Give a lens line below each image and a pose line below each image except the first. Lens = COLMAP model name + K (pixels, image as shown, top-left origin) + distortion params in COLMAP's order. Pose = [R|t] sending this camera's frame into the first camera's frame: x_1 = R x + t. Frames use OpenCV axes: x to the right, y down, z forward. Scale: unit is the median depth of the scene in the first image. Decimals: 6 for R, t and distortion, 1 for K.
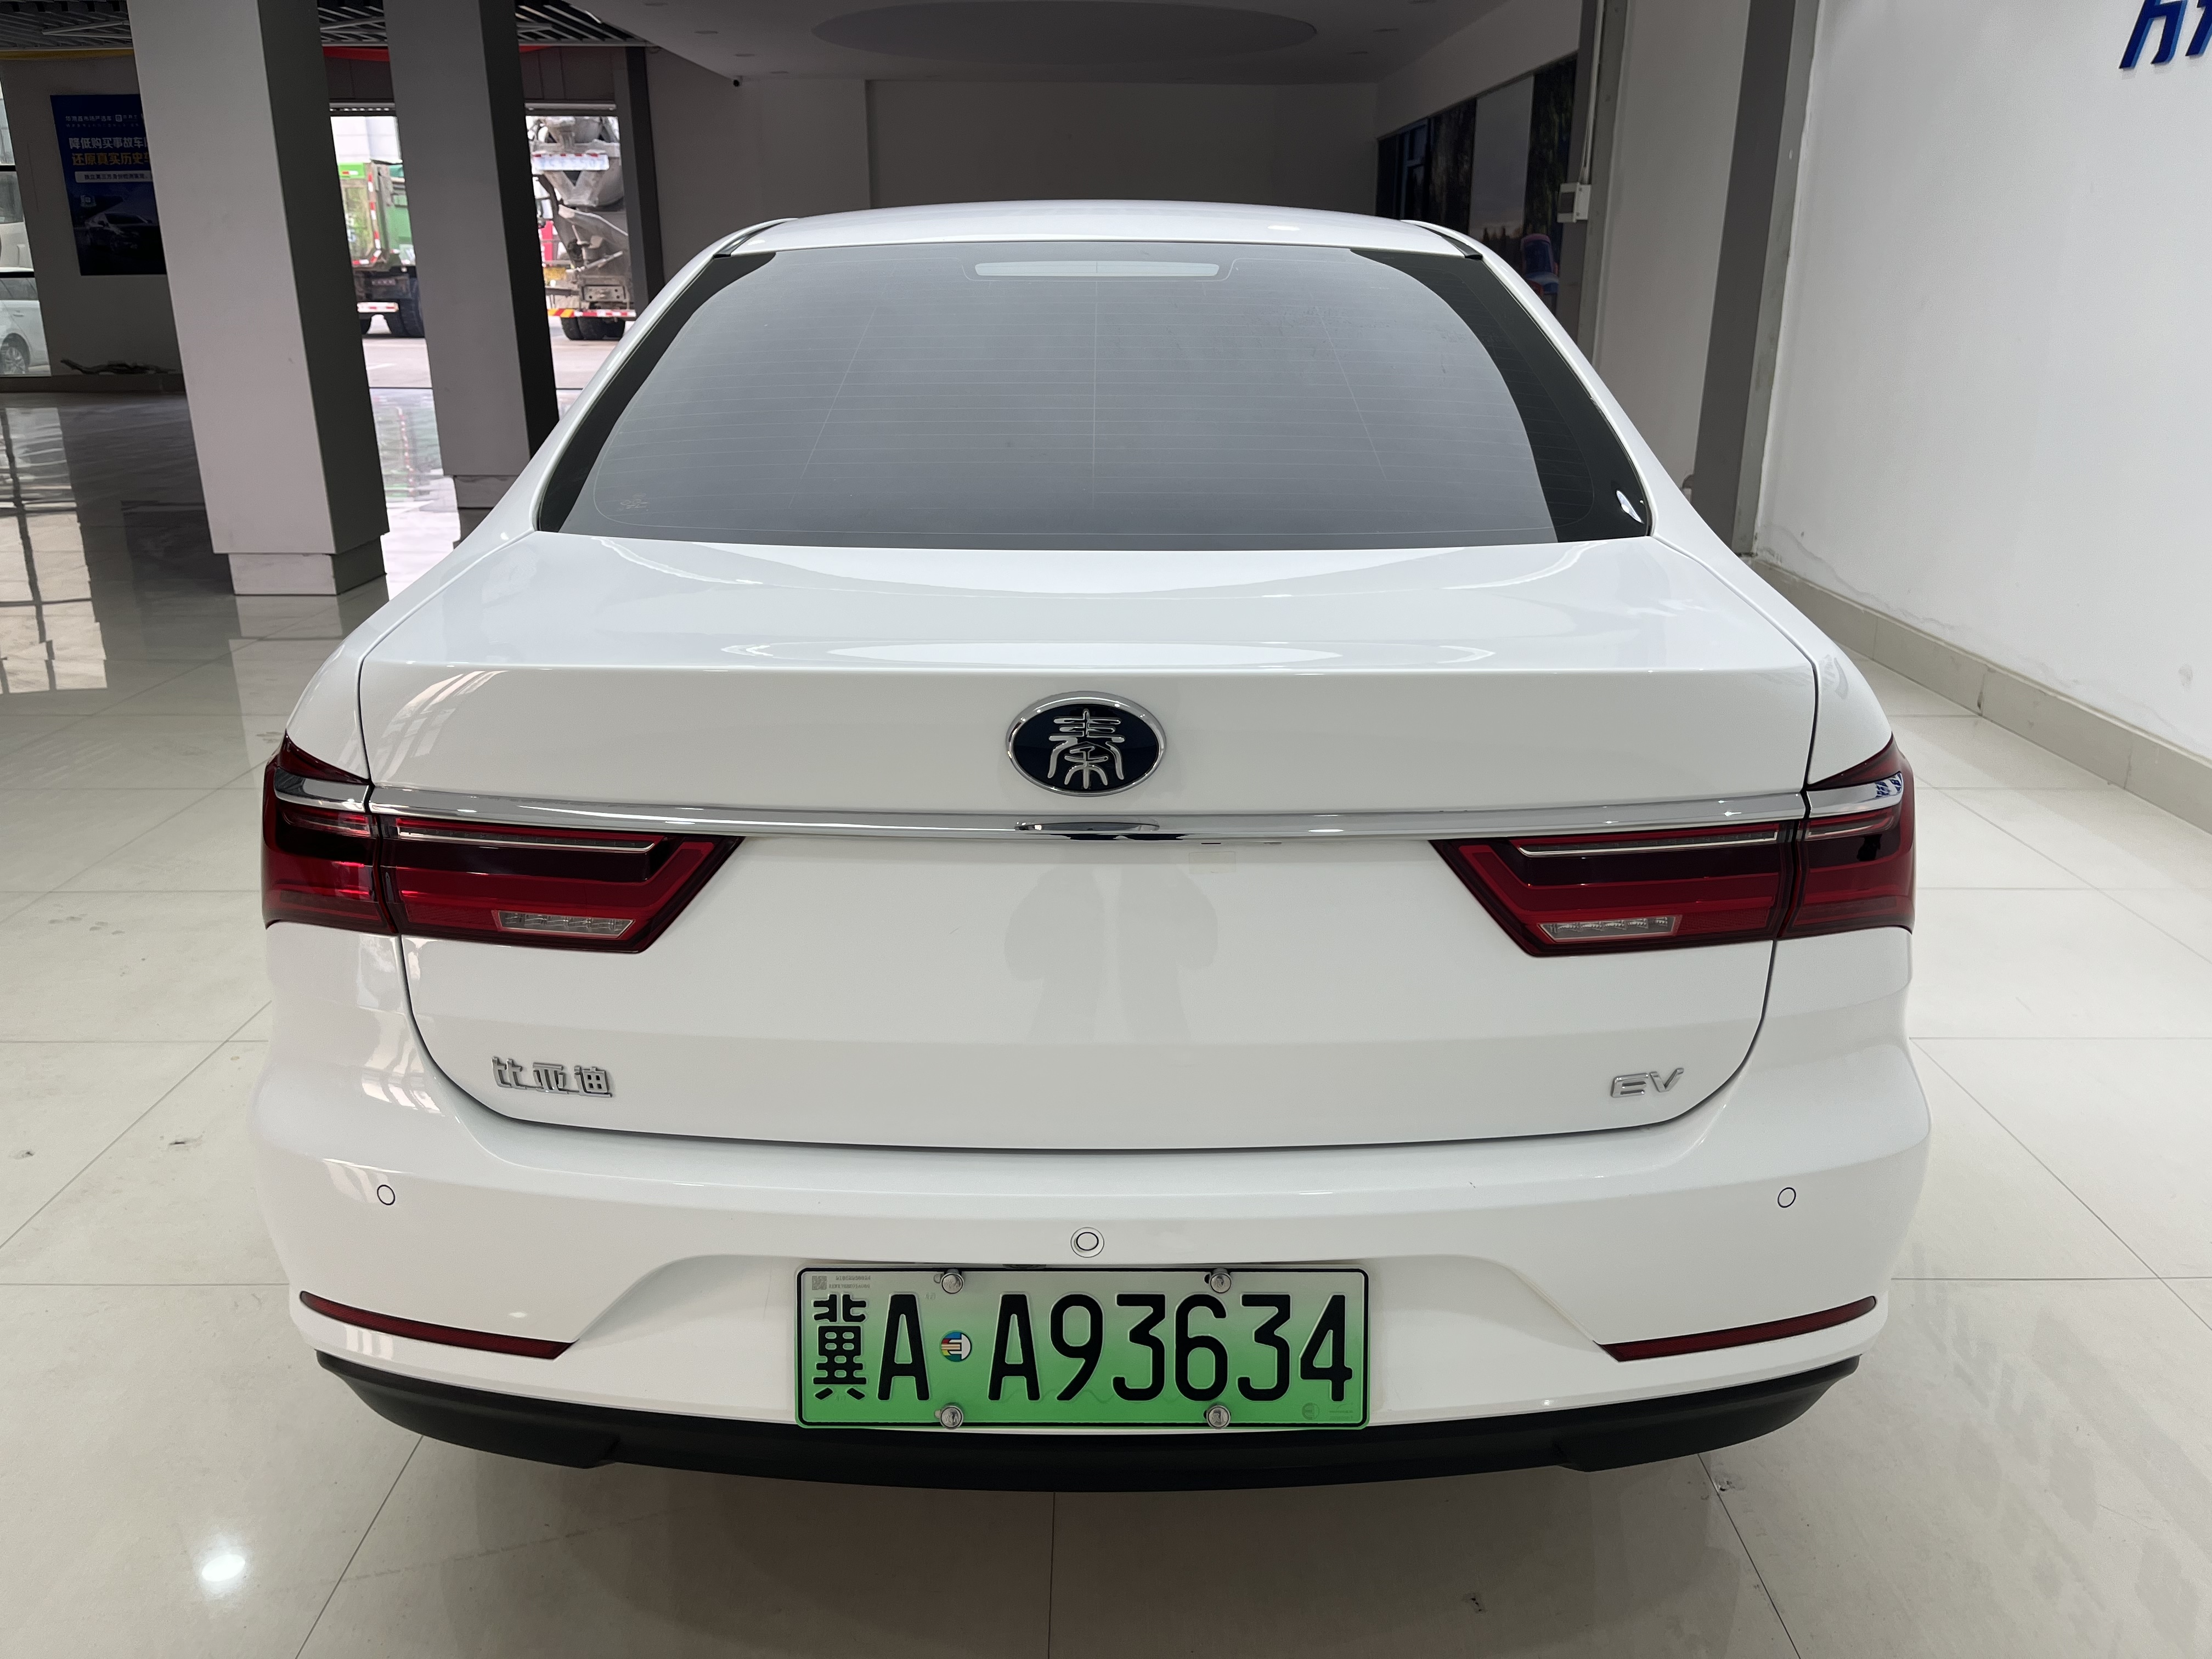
lens RADIAL K [[1589.1, 0, 1106.0], [0, 1589.1, 829.5], [0, 0, 1]] dist [0.088104, -0.133377]
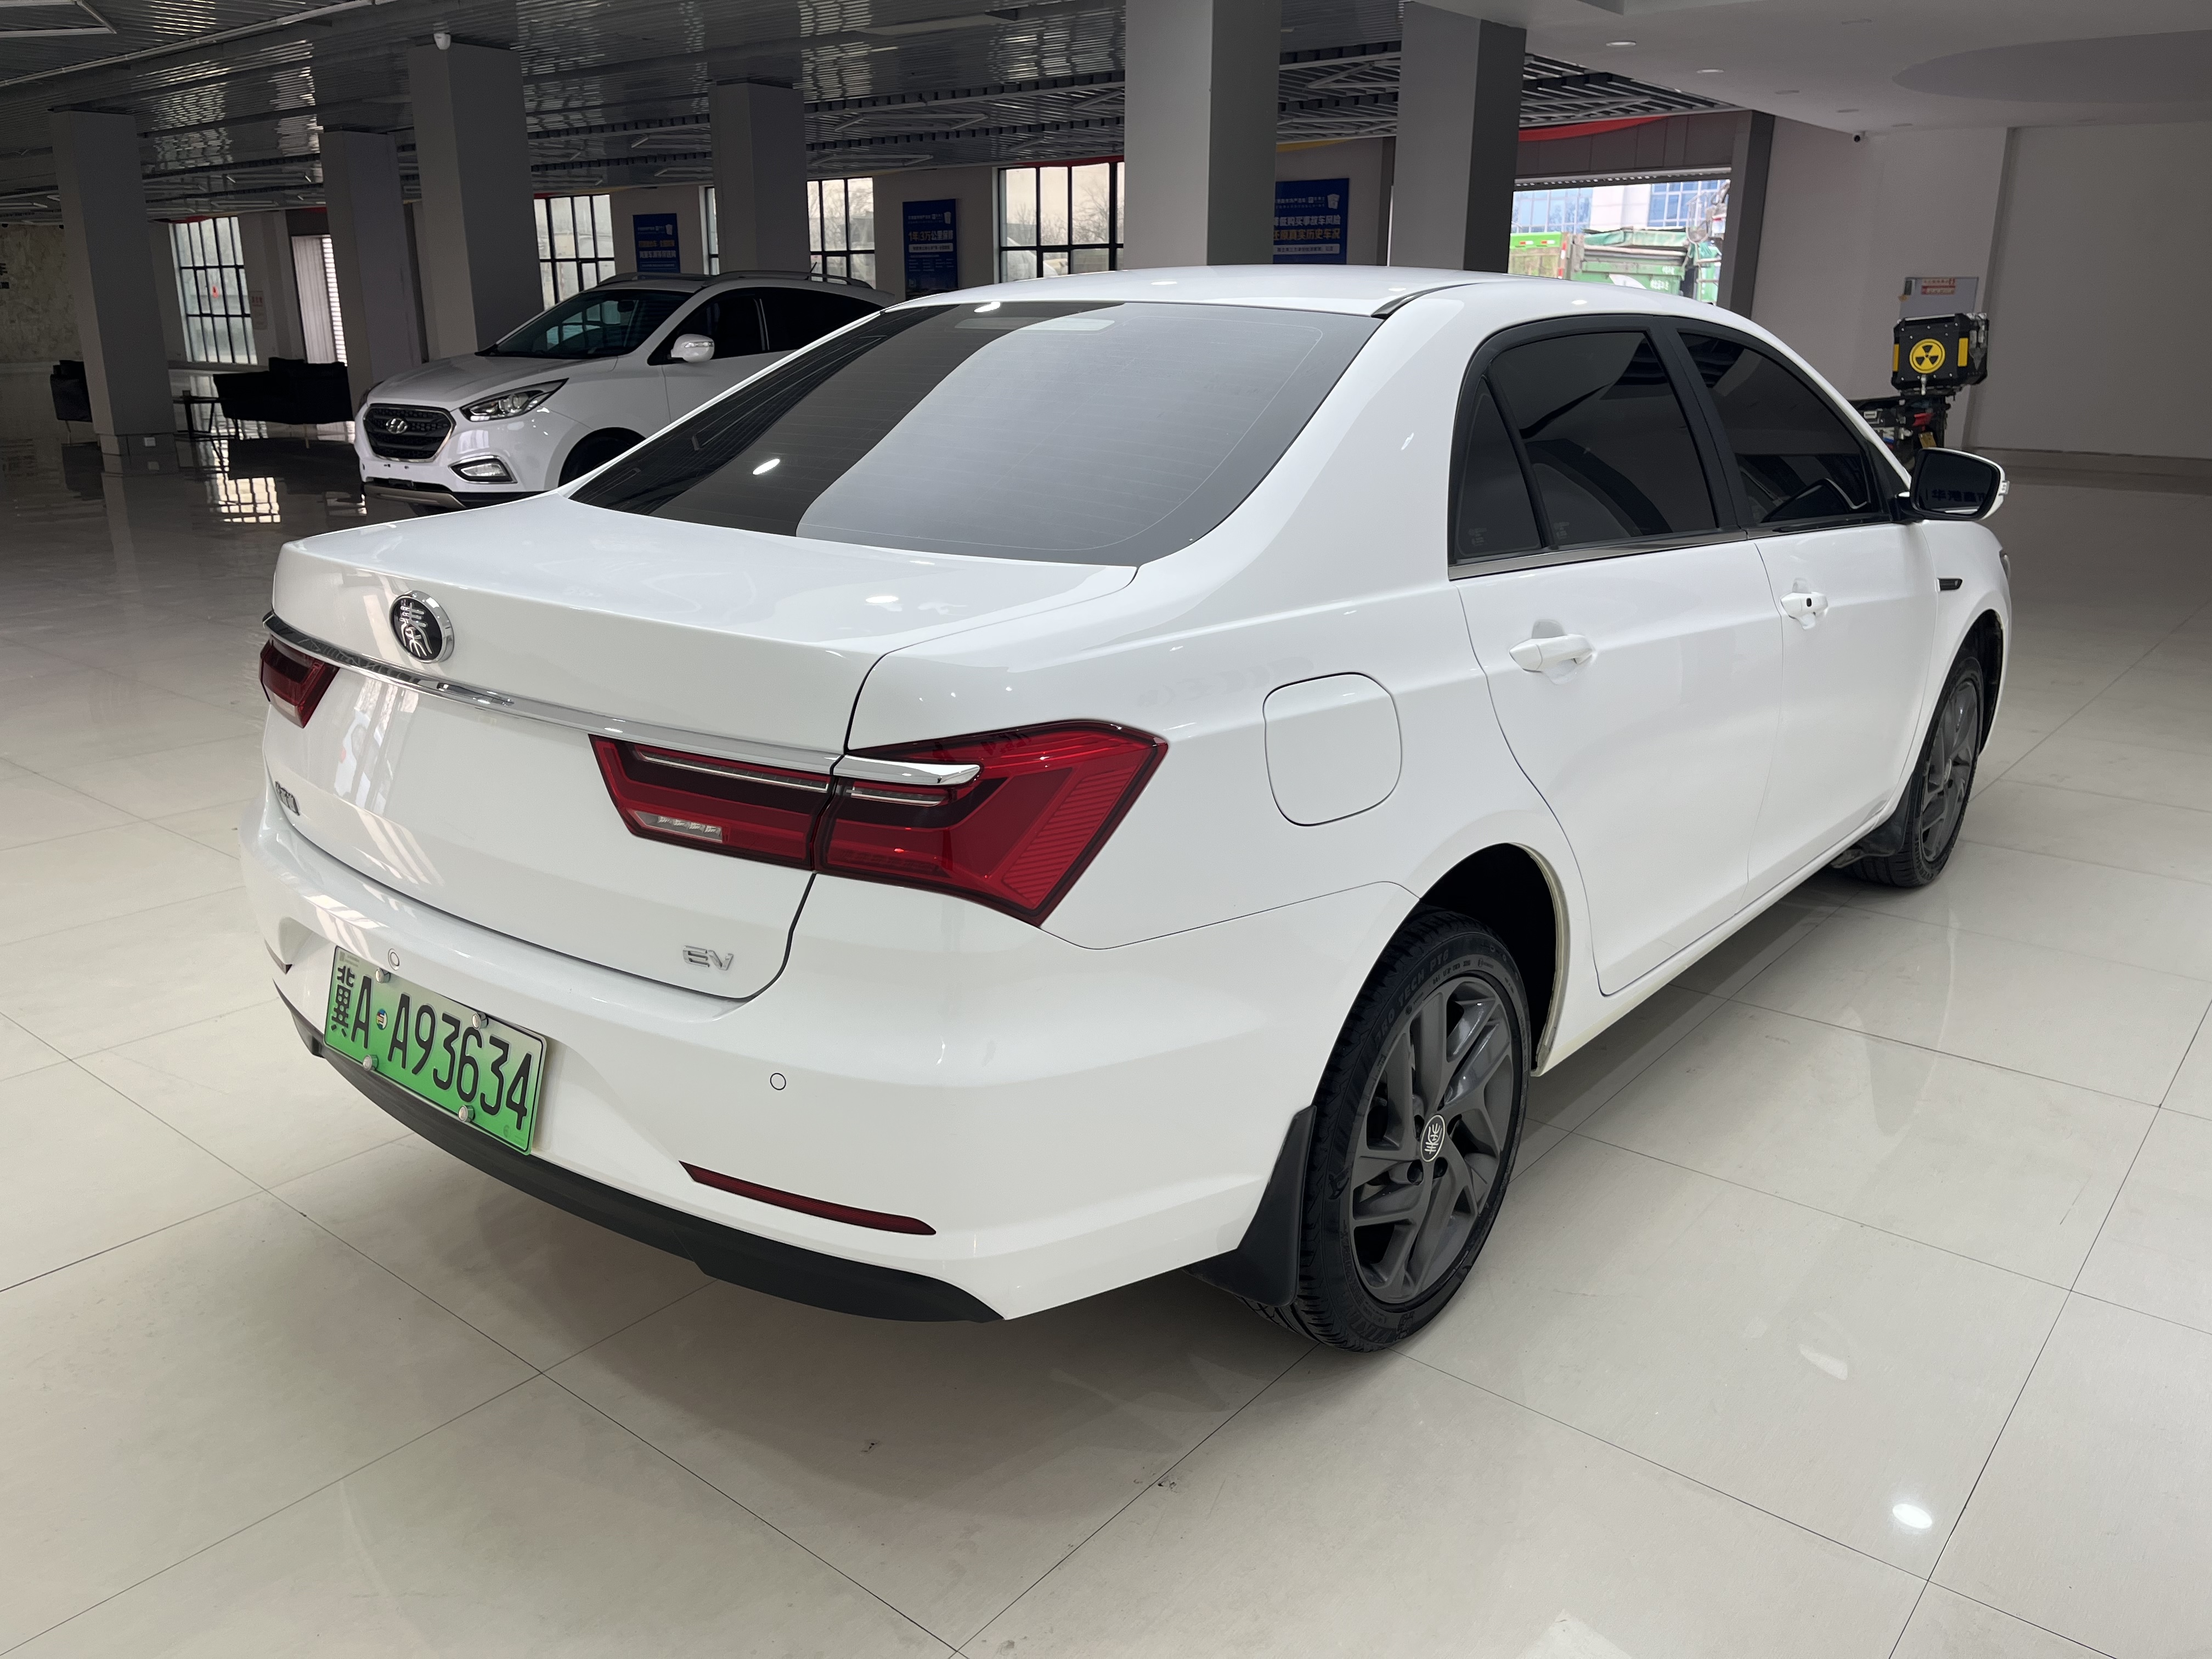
lens RADIAL K [[1589.1, 0, 1106.0], [0, 1589.1, 829.5], [0, 0, 1]] dist [0.088104, -0.133377]
pose [[0.778465, 0.190307, -0.598143, 1.319738], [-0.210704, 0.976865, 0.036577, -0.053737], [0.591266, 0.097557, 0.800554, 0.166310]]
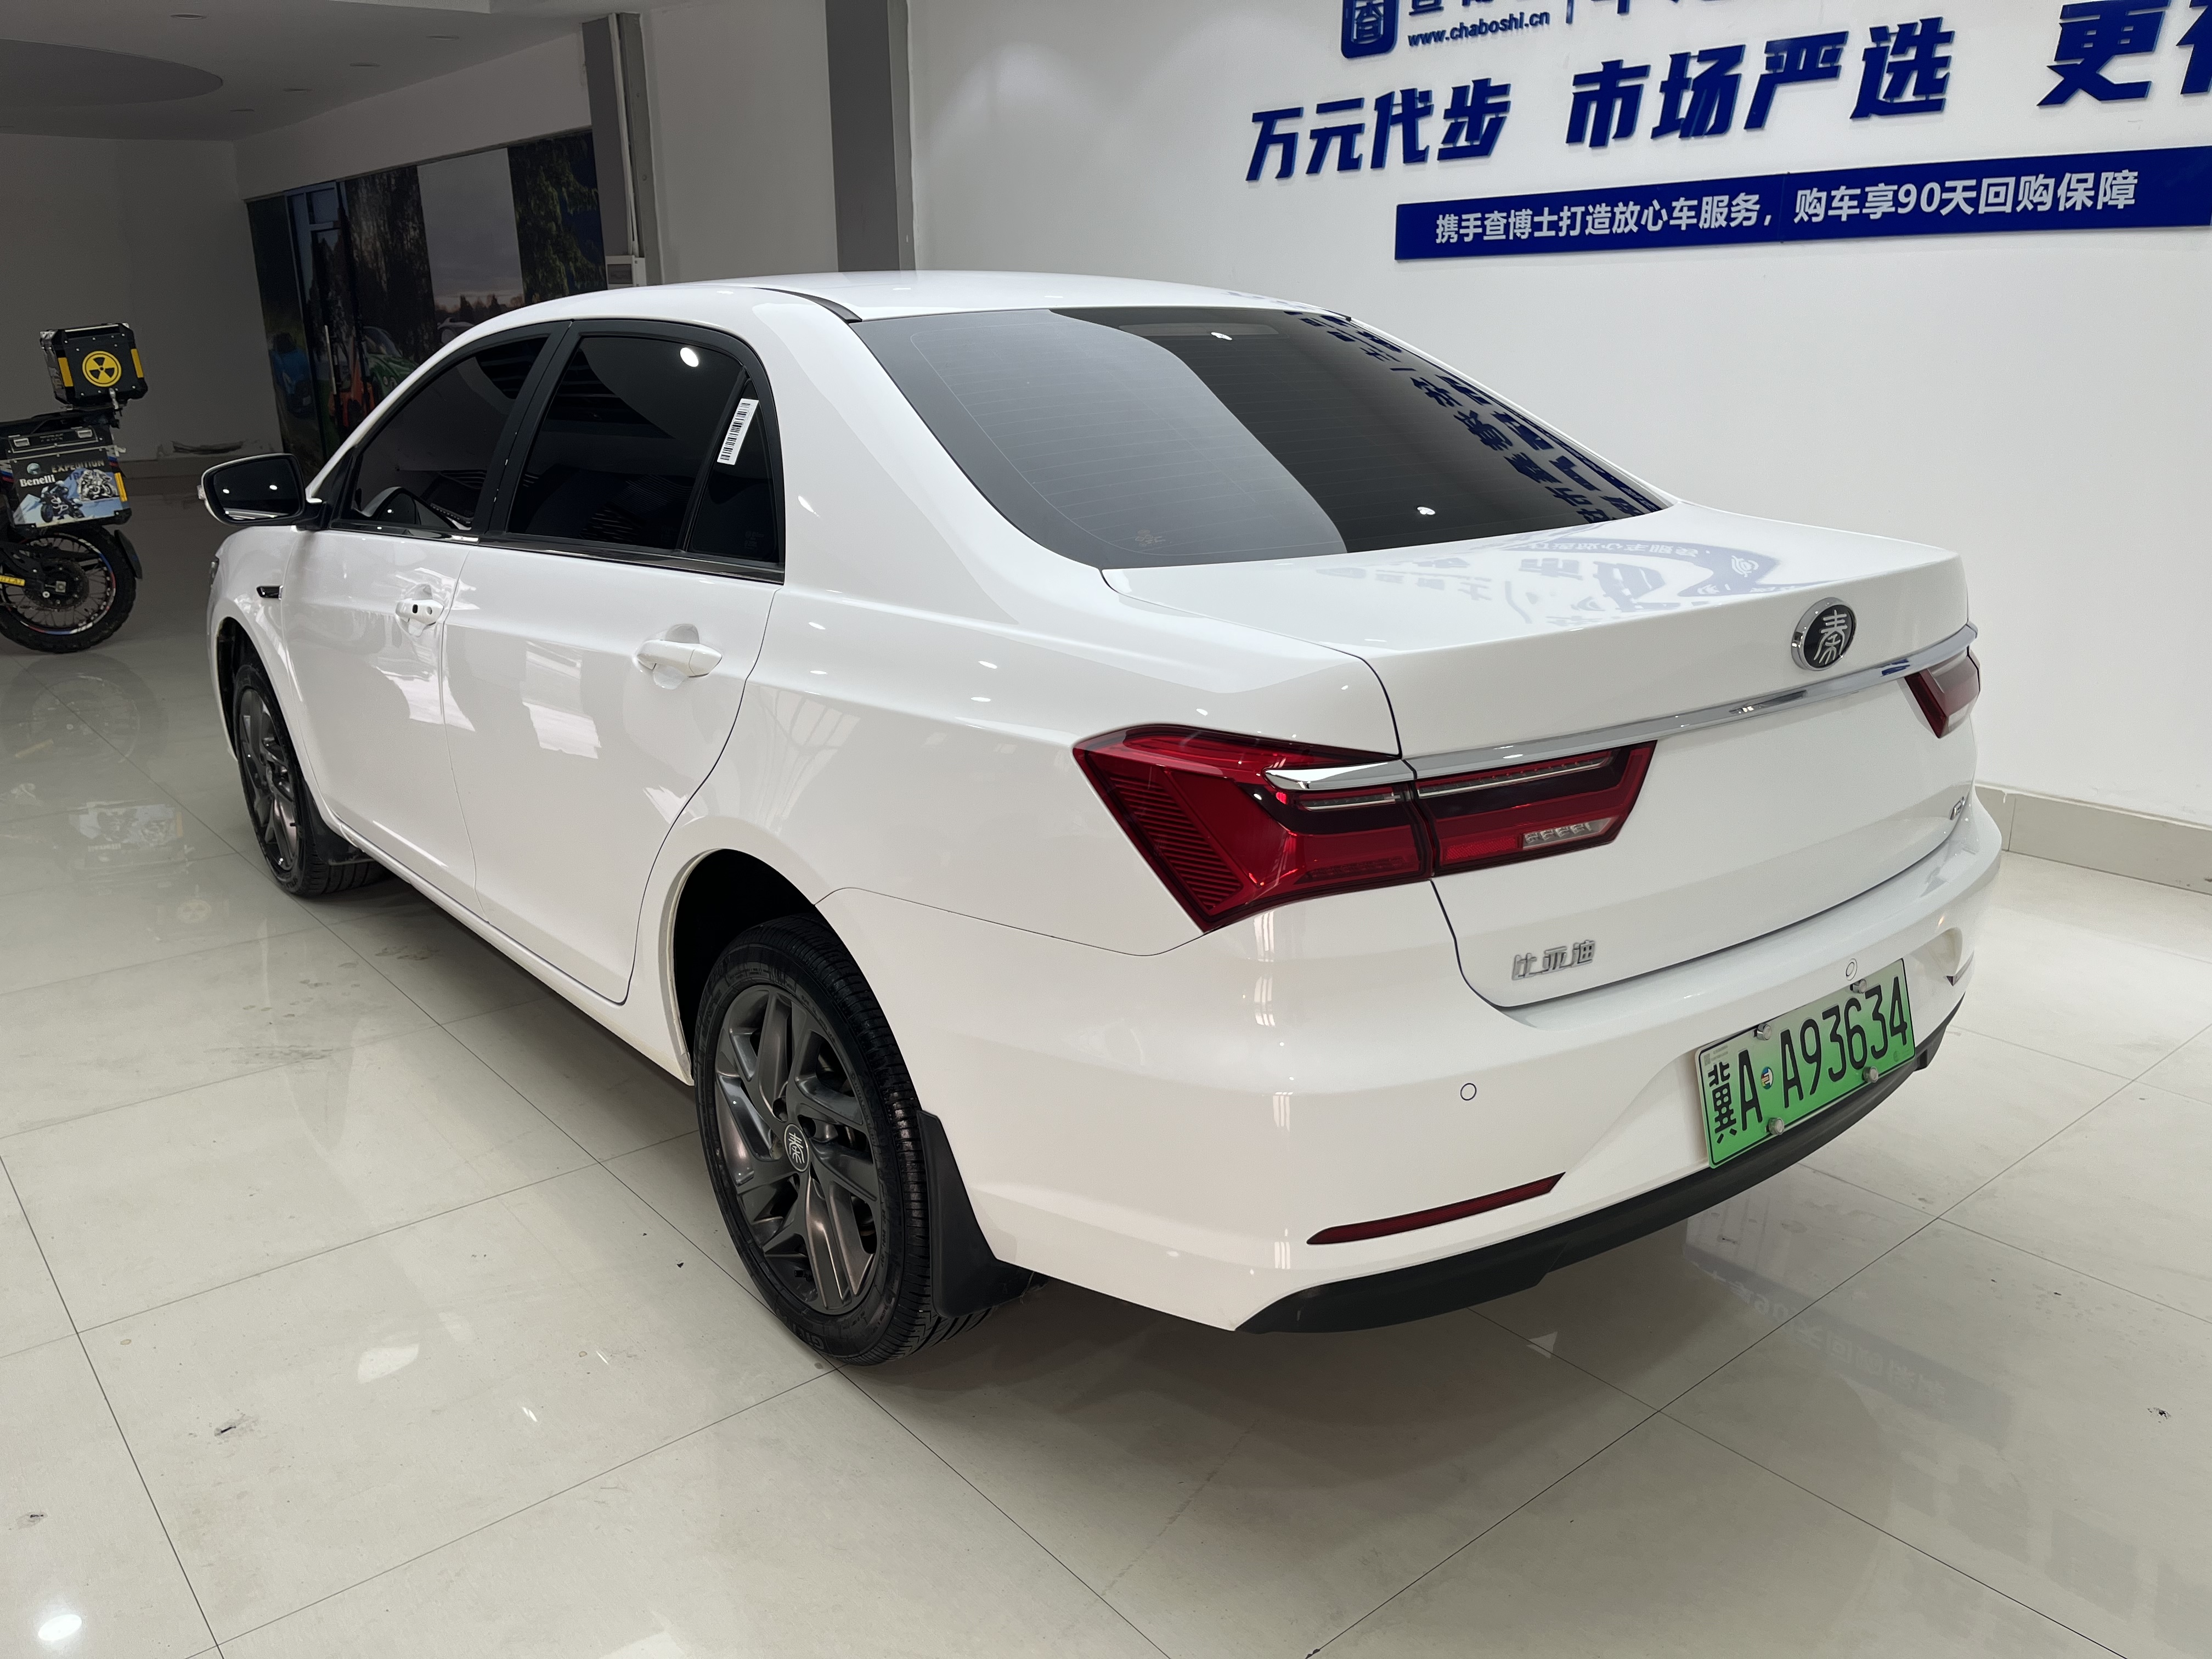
lens RADIAL K [[1589.1, 0, 1106.0], [0, 1589.1, 829.5], [0, 0, 1]] dist [0.088104, -0.133377]
pose [[0.779157, -0.187901, 0.598002, -1.361425], [0.210951, 0.976969, 0.032123, -0.062202], [-0.590266, 0.101120, 0.800850, 0.181765]]
